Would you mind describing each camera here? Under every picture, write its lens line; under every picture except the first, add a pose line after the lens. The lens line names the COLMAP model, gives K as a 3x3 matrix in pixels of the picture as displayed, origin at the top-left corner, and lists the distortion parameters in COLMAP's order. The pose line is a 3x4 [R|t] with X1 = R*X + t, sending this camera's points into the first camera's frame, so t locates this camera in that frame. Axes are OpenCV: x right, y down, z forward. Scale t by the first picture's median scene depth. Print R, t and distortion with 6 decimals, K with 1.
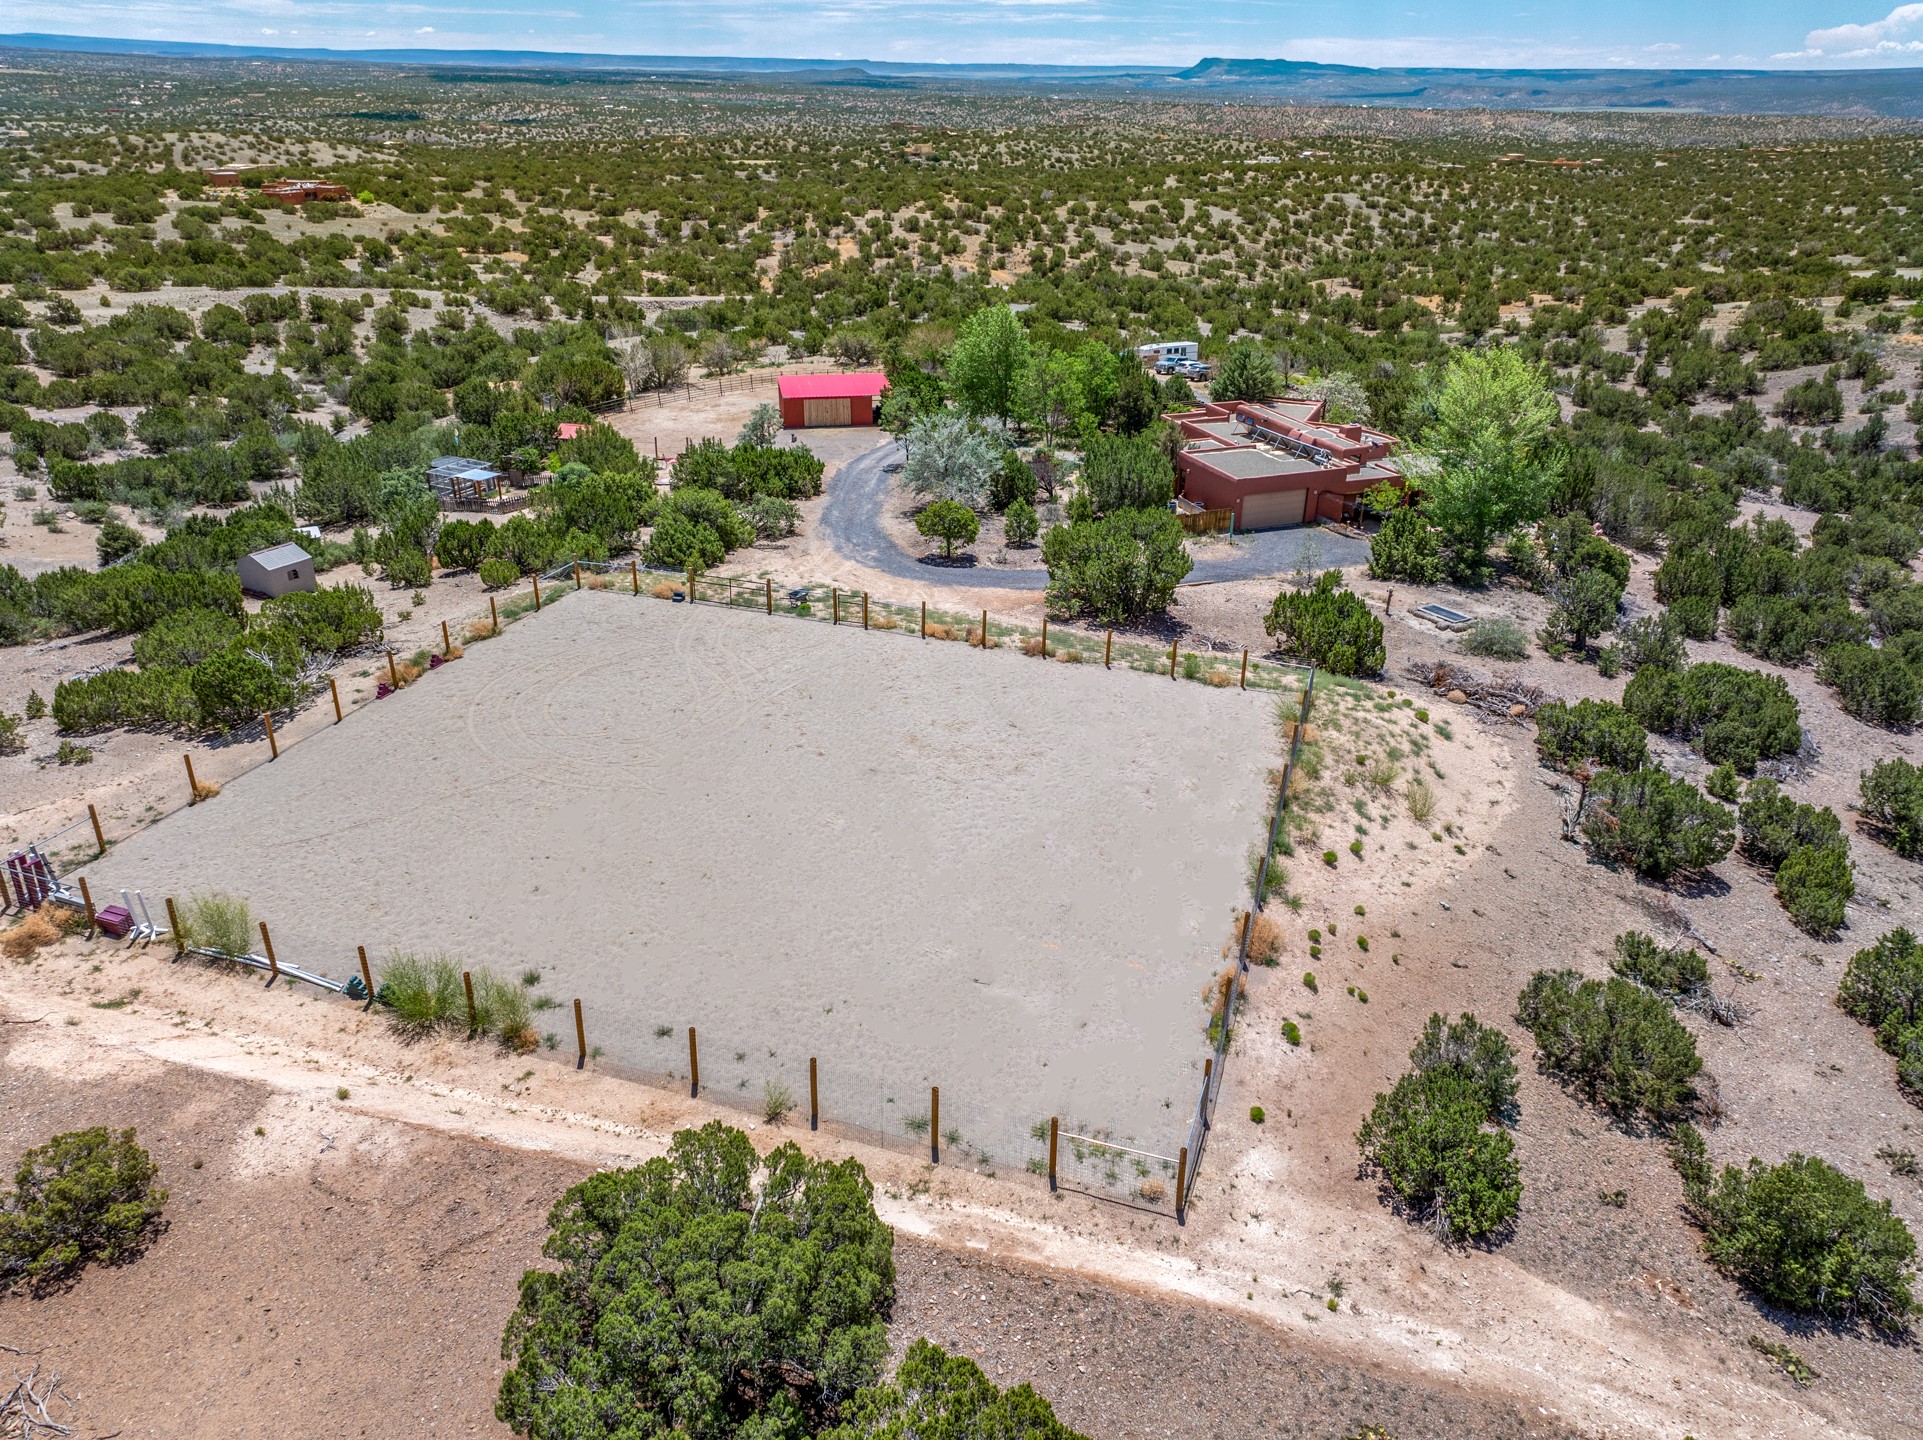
lens RADIAL K [[1349.3, 0, 964.9], [0, 1349.3, 711.0], [0, 0, 1]] dist [-0.008446, 0.033914]
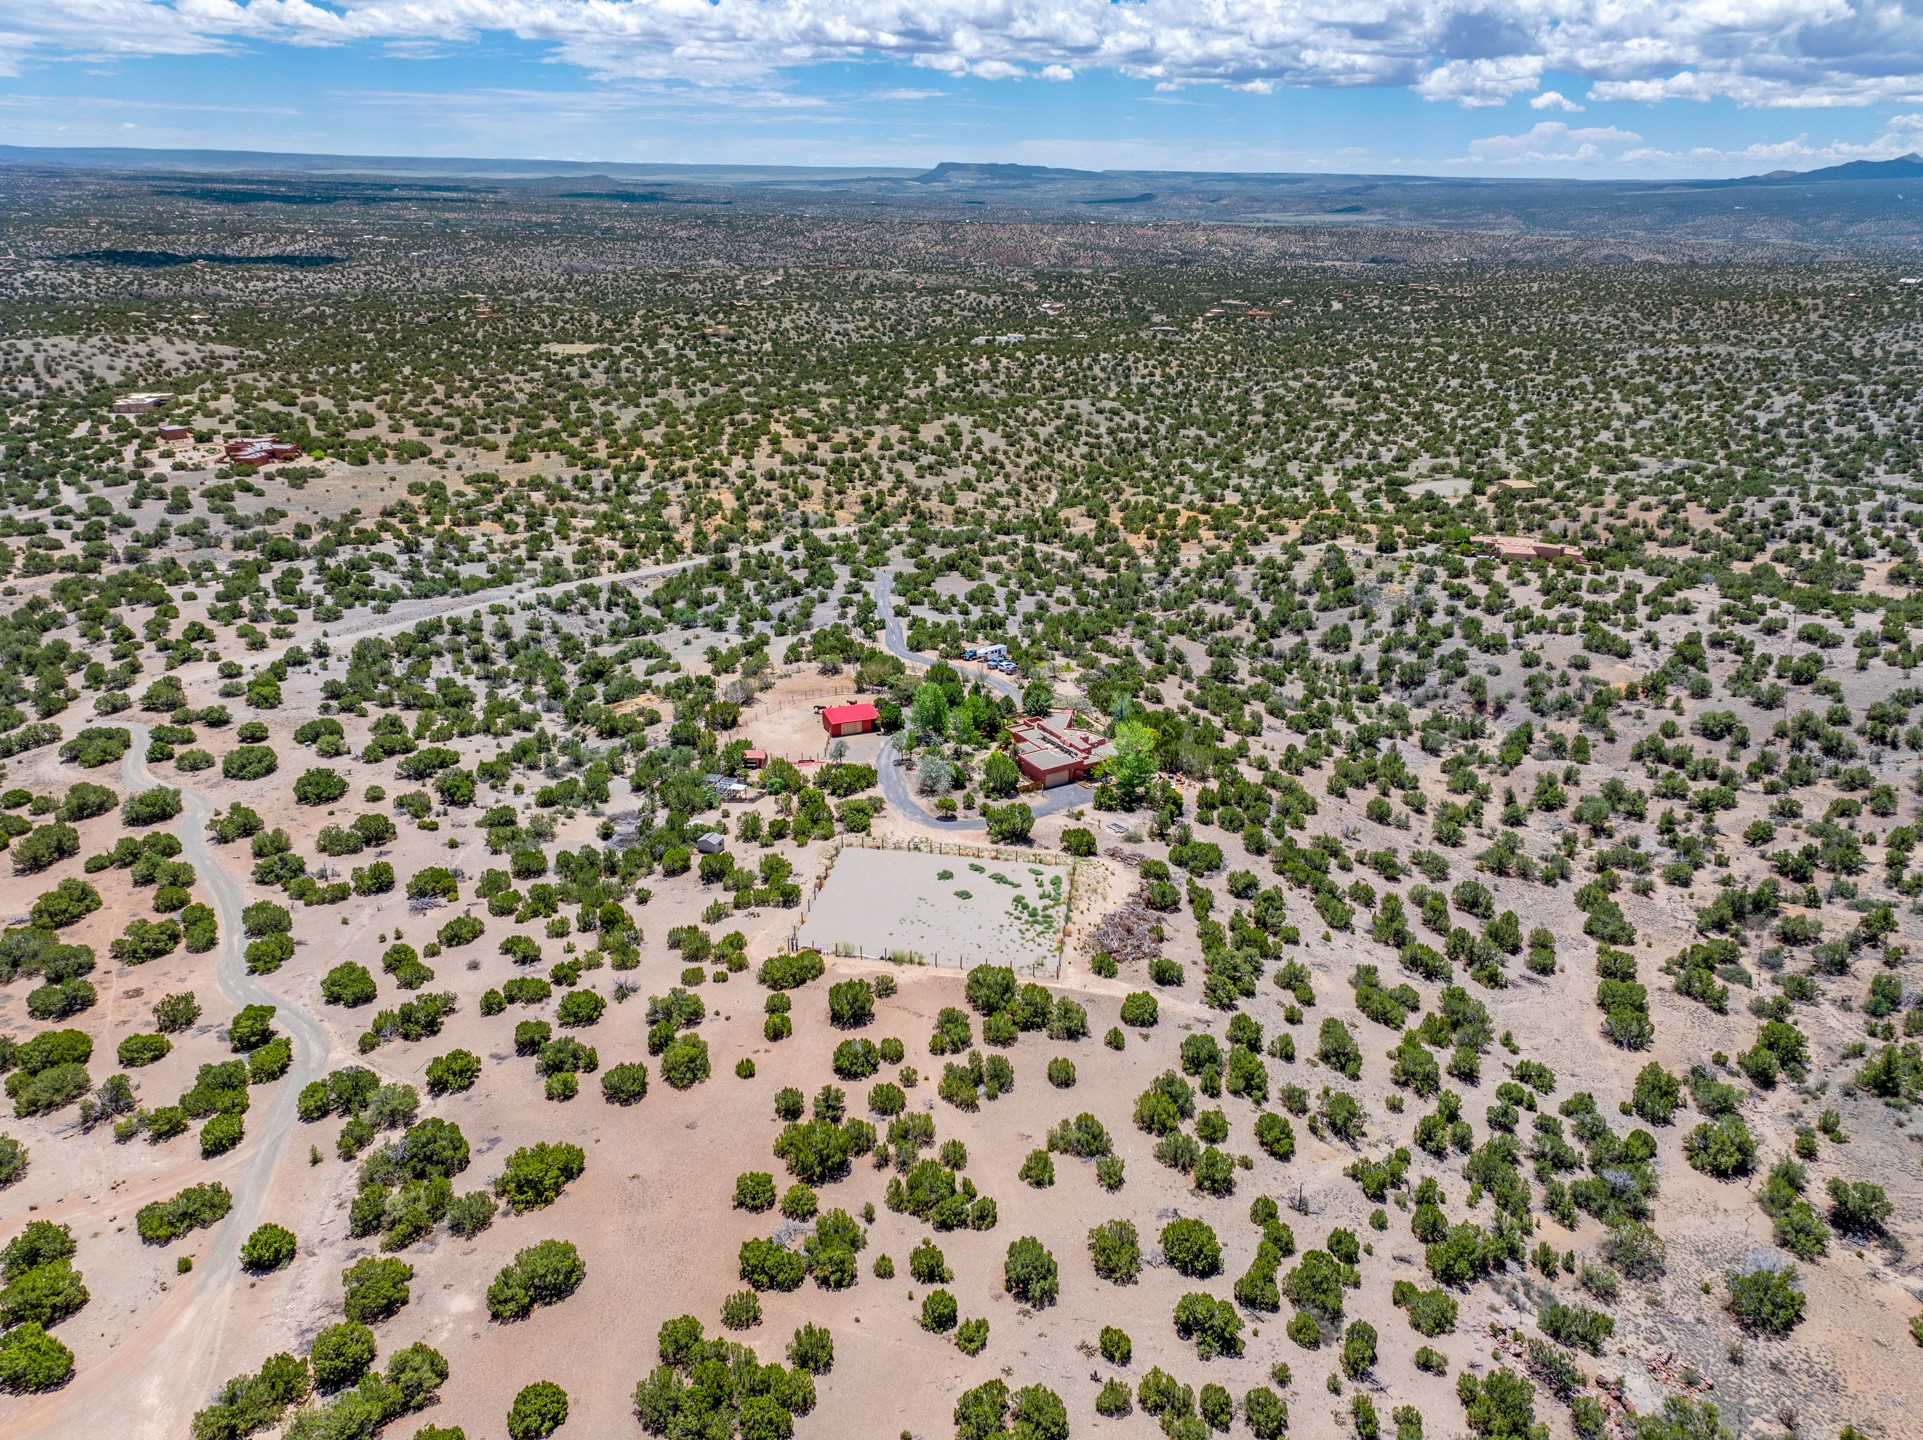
lens RADIAL K [[1349.3, 0, 967.4], [0, 1349.3, 722.7], [0, 0, 1]] dist [-0.008446, 0.033914]
pose [[0.984335, -0.065285, 0.163776, -0.082040], [0.073864, 0.996168, -0.046844, -0.034365], [-0.160091, 0.058207, 0.985385, -0.350959]]
